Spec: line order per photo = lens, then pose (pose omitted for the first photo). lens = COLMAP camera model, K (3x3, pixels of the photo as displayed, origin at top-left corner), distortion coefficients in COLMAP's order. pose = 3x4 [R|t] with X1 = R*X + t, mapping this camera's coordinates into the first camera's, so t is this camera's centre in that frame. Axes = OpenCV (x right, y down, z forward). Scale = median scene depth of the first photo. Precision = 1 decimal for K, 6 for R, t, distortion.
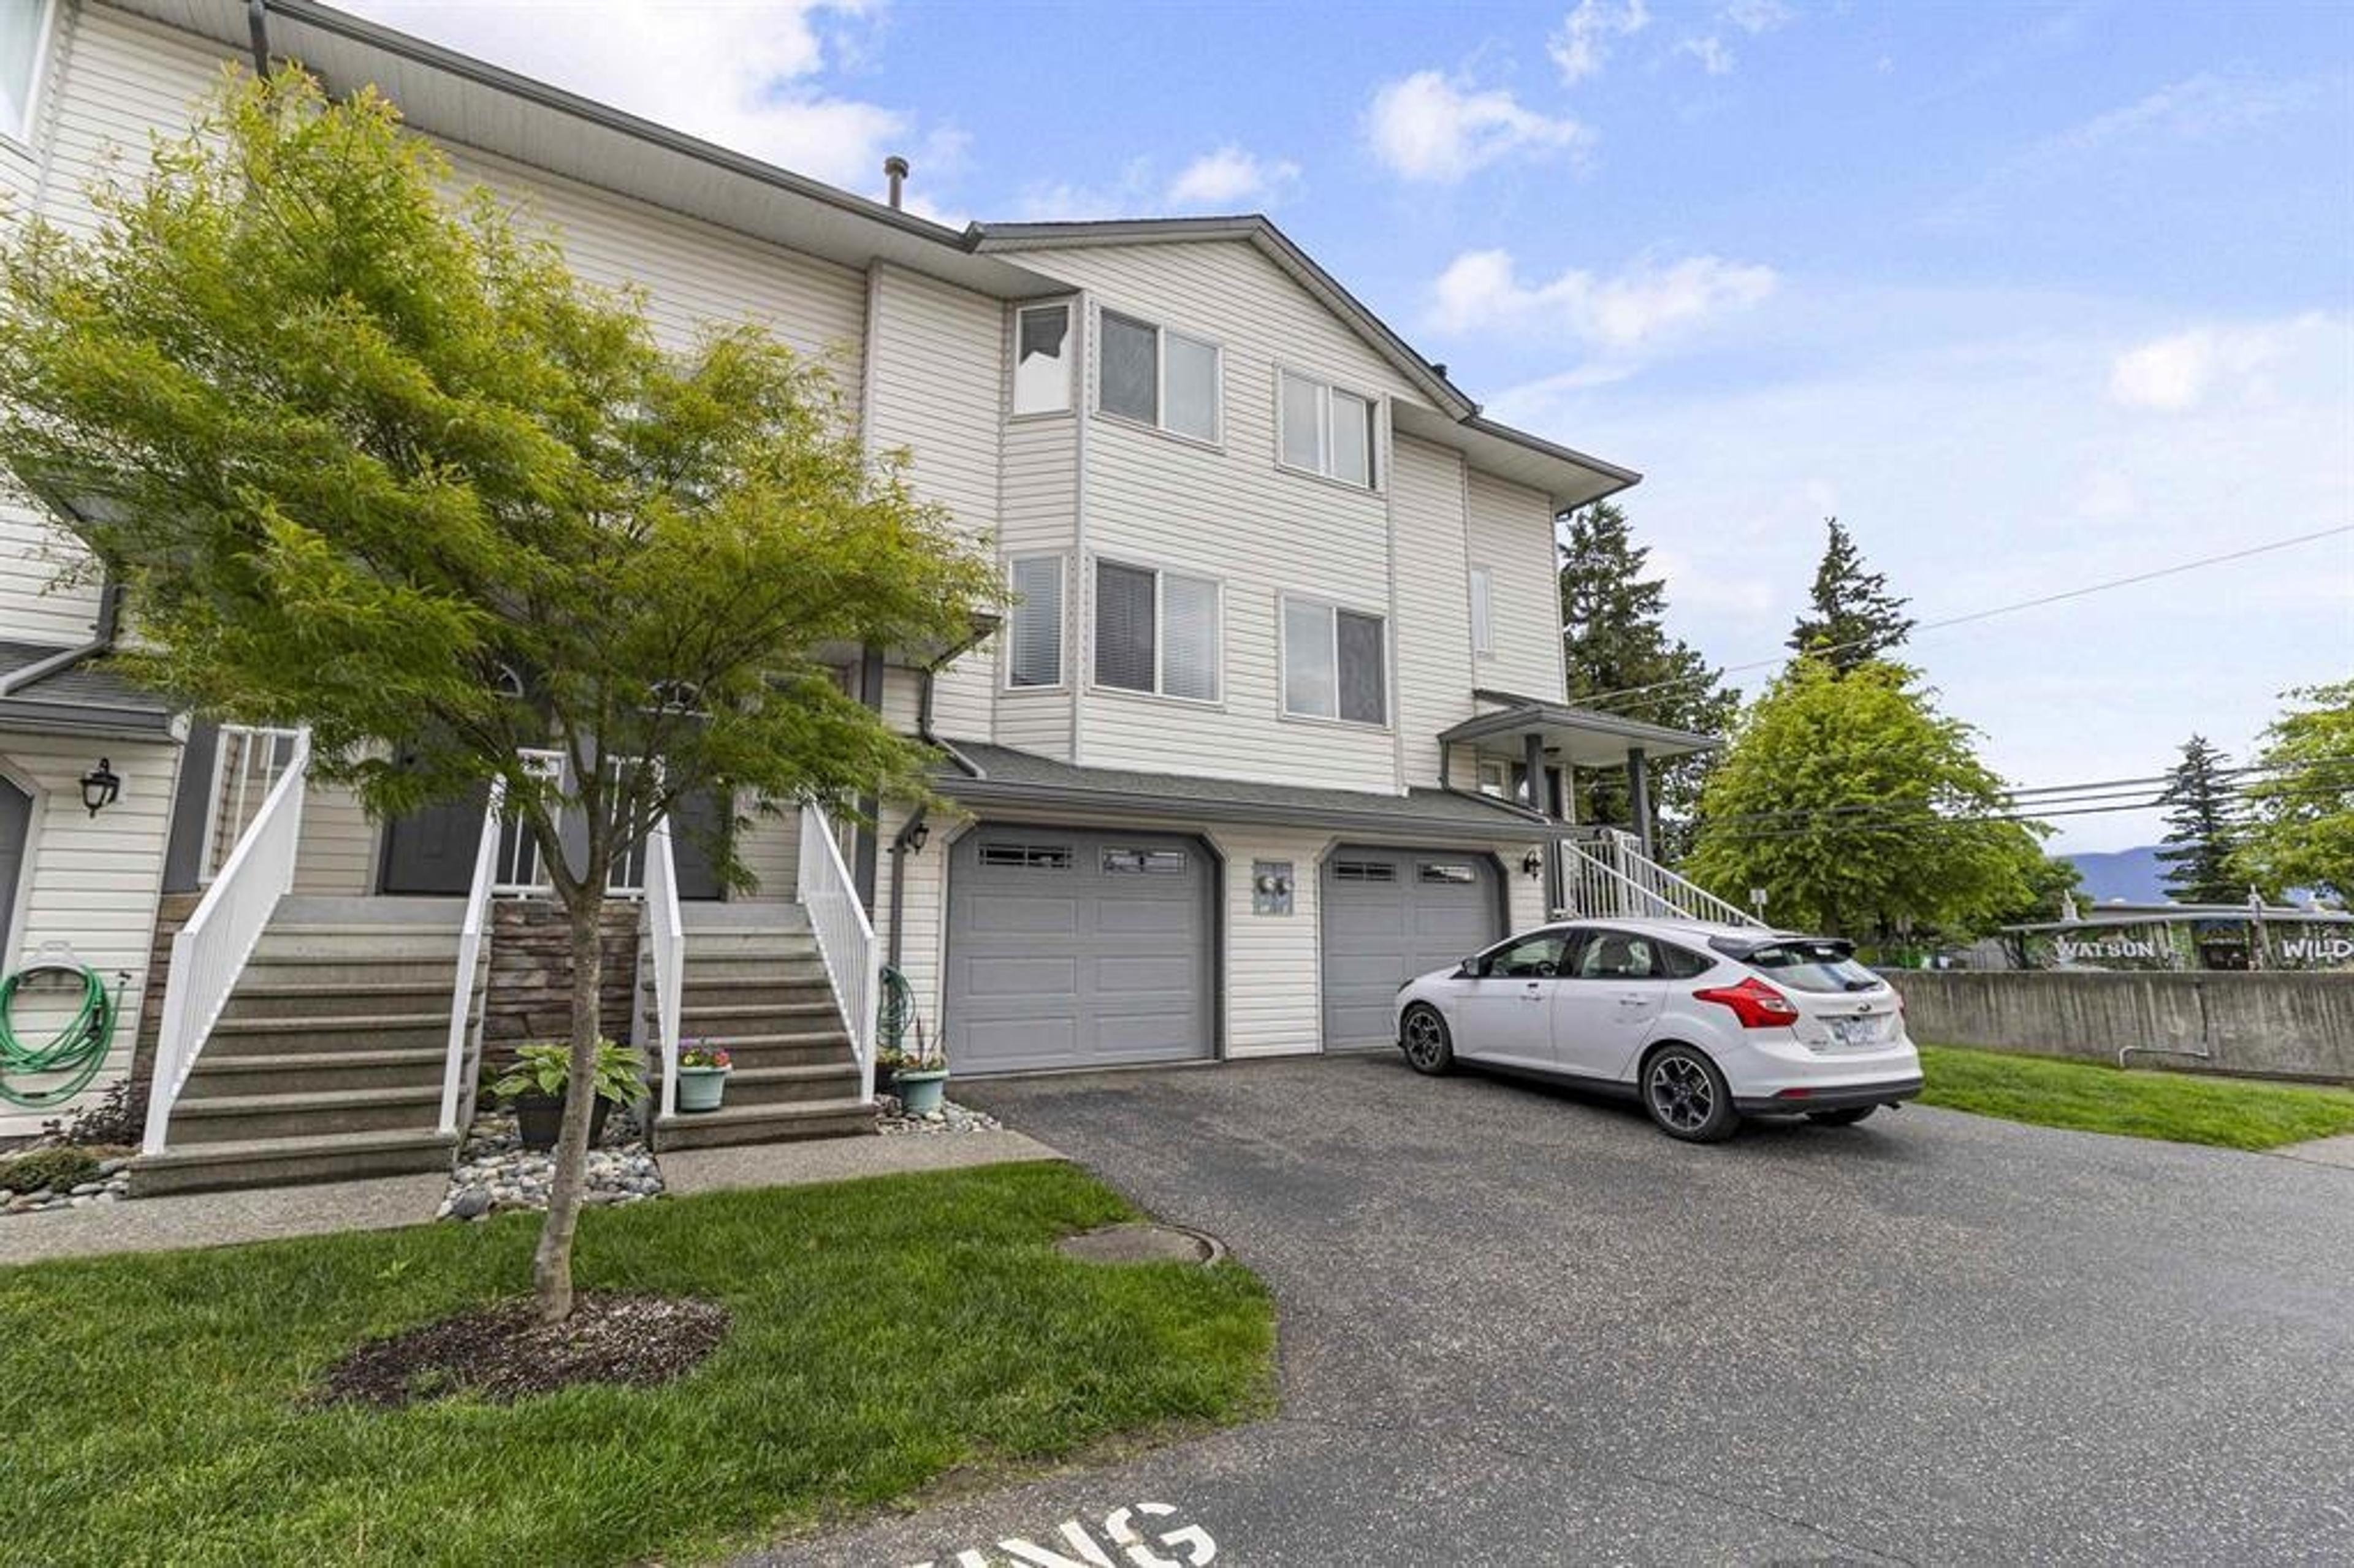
lens RADIAL K [[1096.3, 0, 1172.7], [0, 1096.3, 738.8], [0, 0, 1]] dist [0.013373, -0.000900]
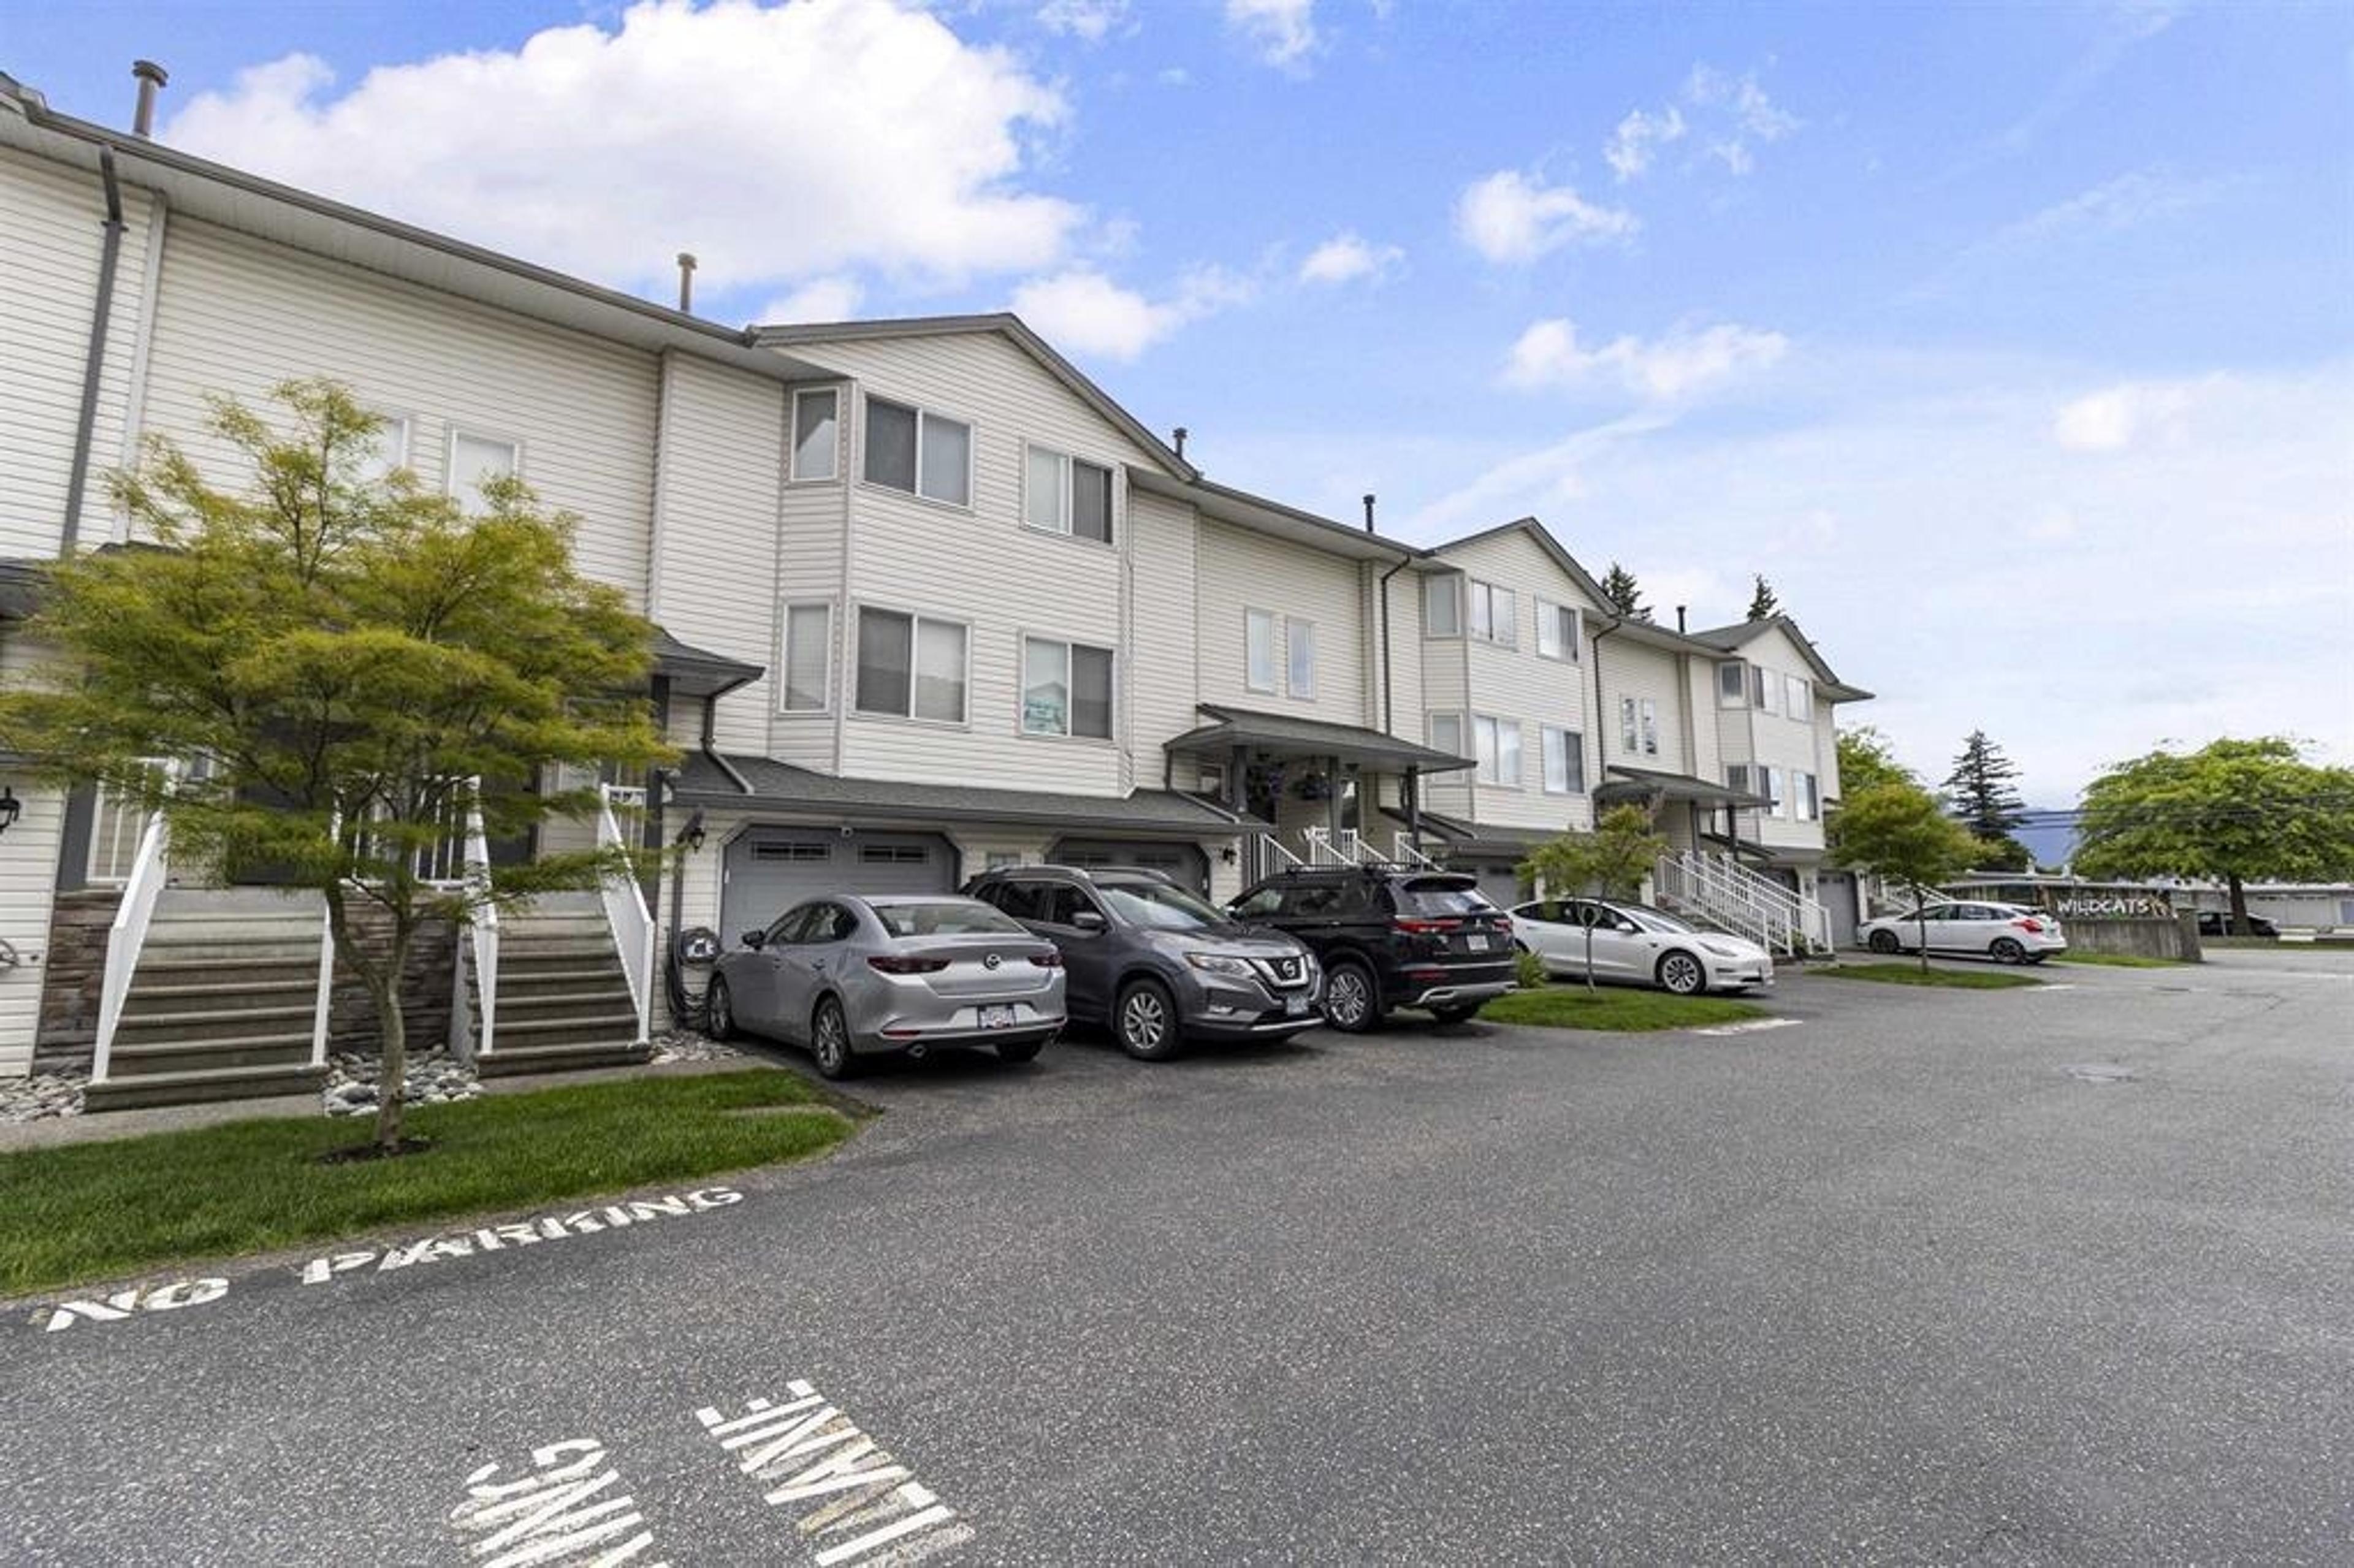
lens RADIAL K [[1096.3, 0, 1159.5], [0, 1096.3, 750.3], [0, 0, 1]] dist [0.013373, -0.000900]
pose [[0.992353, 0.013189, 0.122722, 0.113800], [-0.018593, 0.998902, 0.042994, -0.062330], [-0.122021, -0.044947, 0.991509, -0.254978]]
